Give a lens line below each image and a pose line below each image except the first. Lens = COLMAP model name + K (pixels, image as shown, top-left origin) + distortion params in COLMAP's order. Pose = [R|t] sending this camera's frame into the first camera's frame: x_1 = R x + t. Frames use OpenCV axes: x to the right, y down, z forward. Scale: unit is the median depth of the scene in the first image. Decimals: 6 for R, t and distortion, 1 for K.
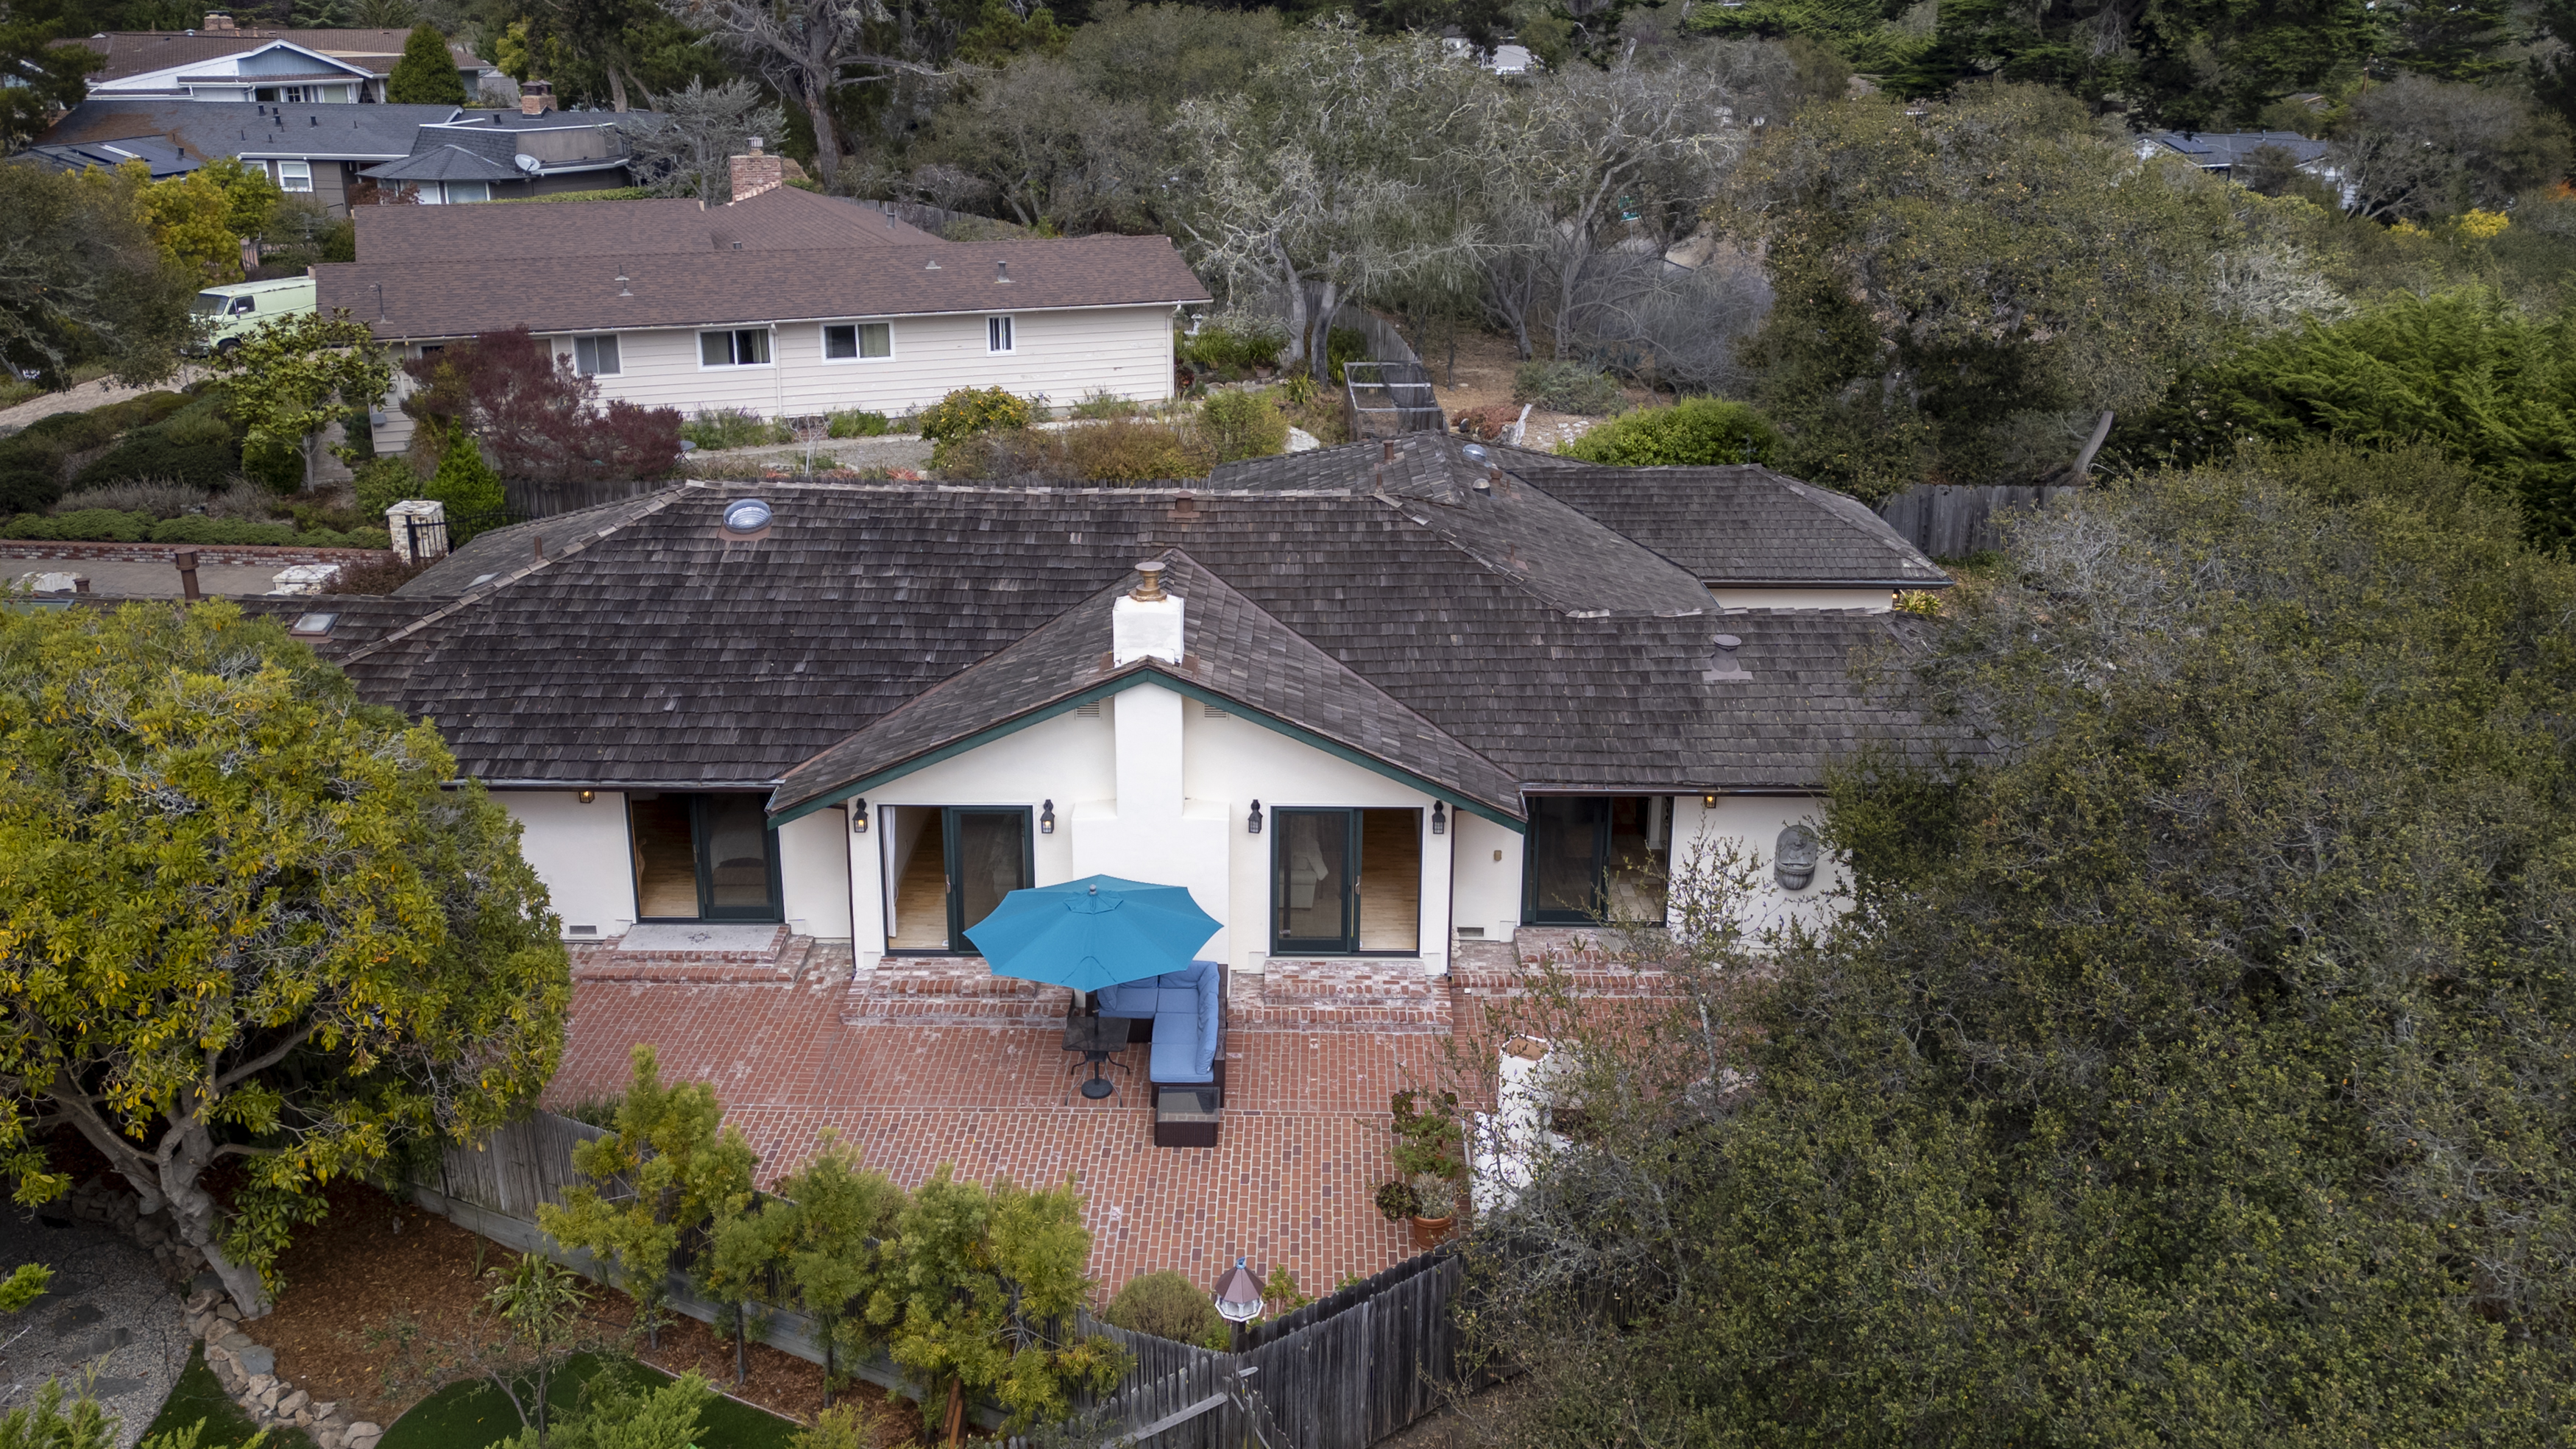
lens RADIAL K [[1892.6, 0, 1288.0], [0, 1892.6, 724.5], [0, 0, 1]] dist [0.099554, -0.123595]
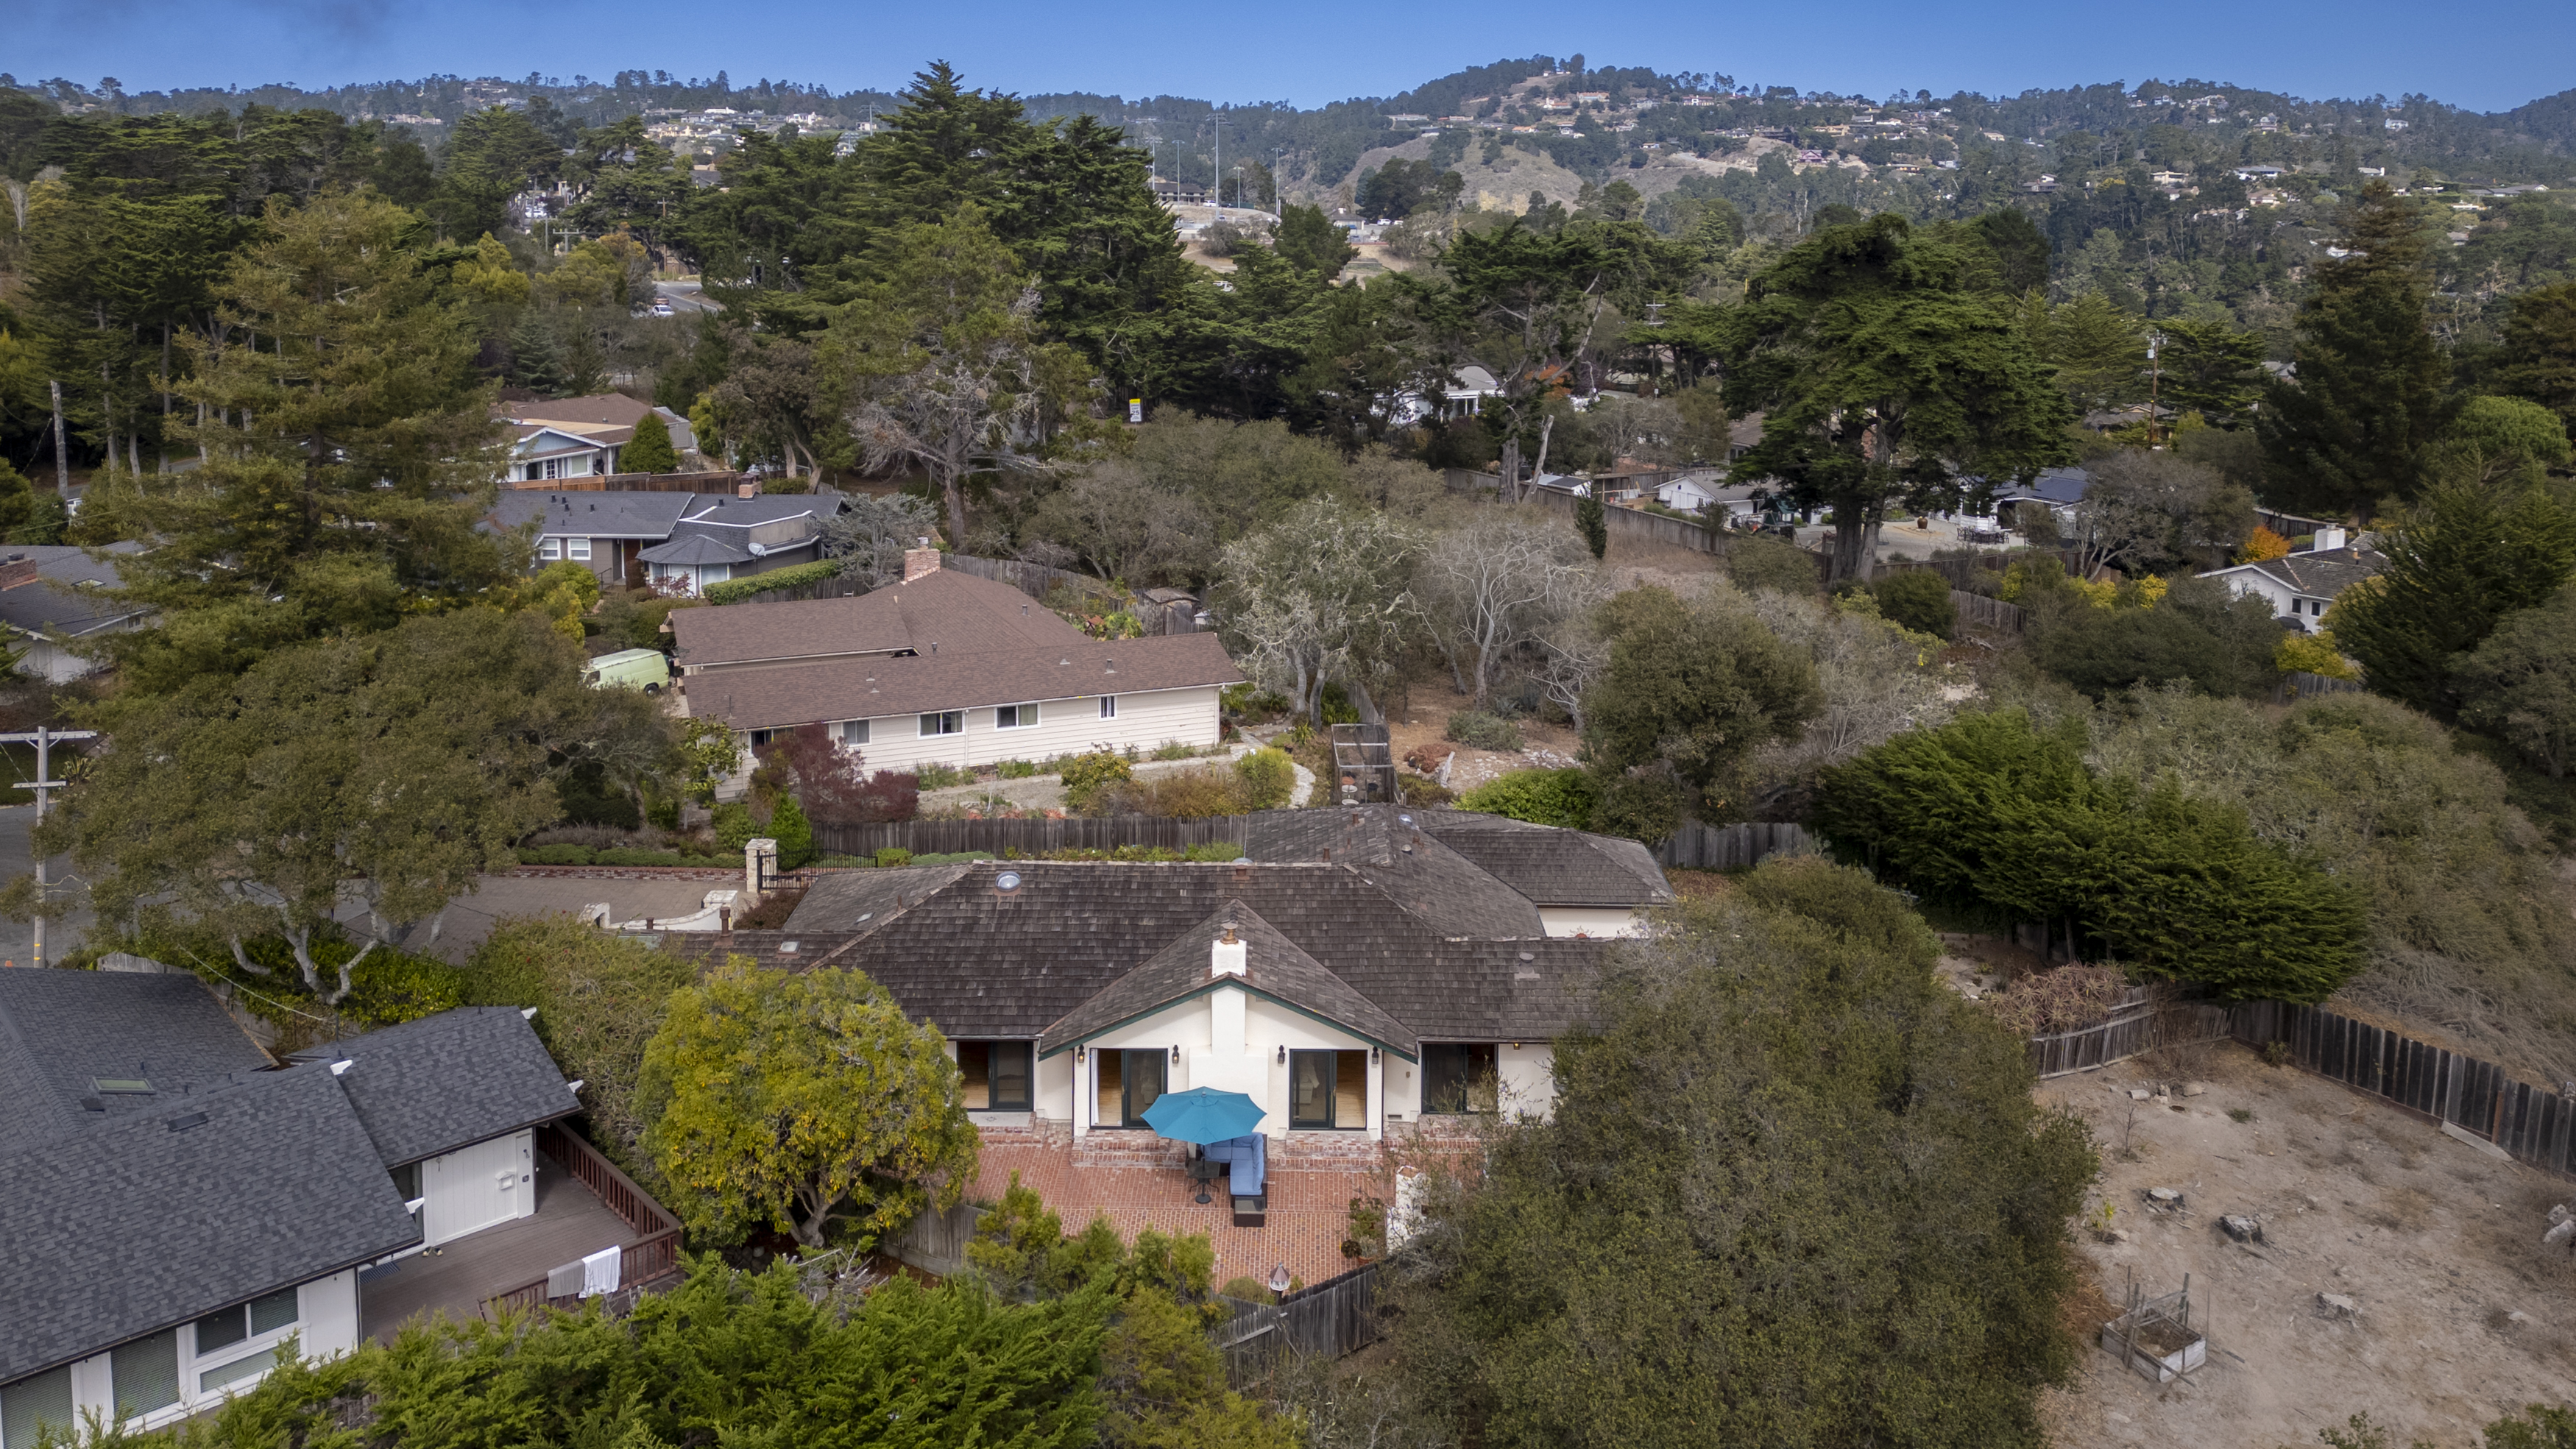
lens RADIAL K [[1963.2, 0, 1283.8], [0, 1963.2, 490.4], [0, 0, 1]] dist [0.098267, -0.154314]
pose [[0.999998, 0.001760, -0.001103, -0.013316], [-0.001943, 0.980120, -0.198398, -0.114648], [0.000732, 0.198400, 0.980121, -1.092086]]
